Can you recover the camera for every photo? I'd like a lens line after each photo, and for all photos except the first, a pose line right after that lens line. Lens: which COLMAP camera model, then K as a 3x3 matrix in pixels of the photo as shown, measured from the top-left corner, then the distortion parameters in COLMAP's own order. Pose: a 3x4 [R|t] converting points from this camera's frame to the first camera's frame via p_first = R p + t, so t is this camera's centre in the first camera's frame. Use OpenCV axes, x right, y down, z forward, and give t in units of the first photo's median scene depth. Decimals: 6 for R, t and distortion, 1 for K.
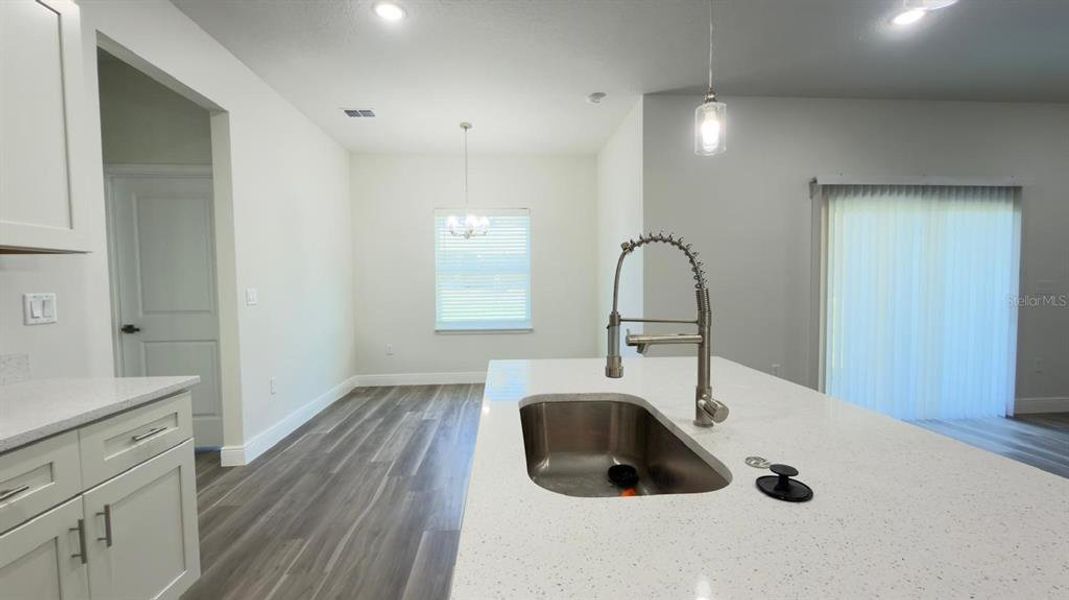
lens RADIAL K [[440.6, 0, 531.7], [0, 440.6, 303.2], [0, 0, 1]] dist [0.001574, 0.000073]
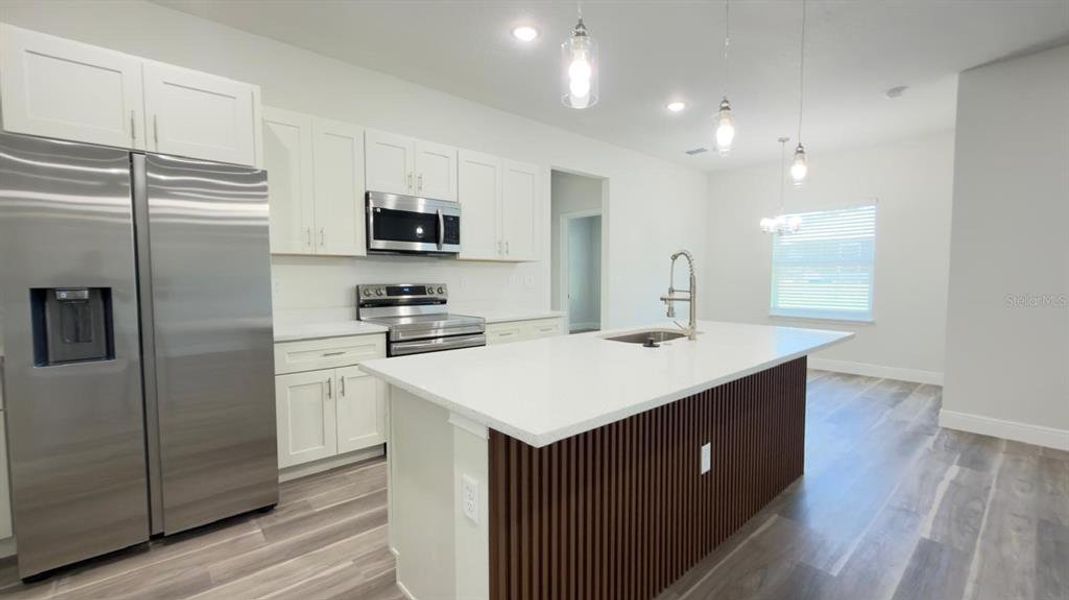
lens RADIAL K [[446.8, 0, 536.9], [0, 446.8, 297.7], [0, 0, 1]] dist [-0.000291, -0.000109]
pose [[0.610671, 0.046975, -0.790490, 0.577268], [-0.041106, 0.998774, 0.027597, 0.015800], [0.790817, 0.015641, 0.611853, -0.333185]]
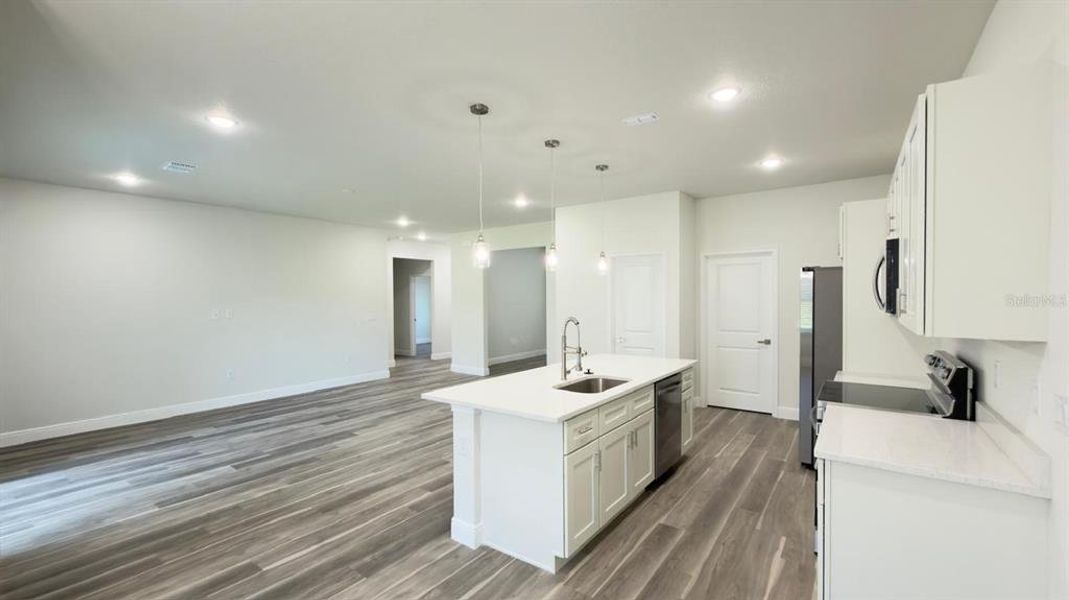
lens RADIAL K [[447.4, 0, 534.9], [0, 447.4, 303.5], [0, 0, 1]] dist [0.000410, 0.000026]
pose [[-0.767659, 0.006465, 0.640826, -0.505378], [0.043781, 0.998142, 0.042377, -0.139084], [-0.639362, 0.060587, -0.766515, 1.204869]]
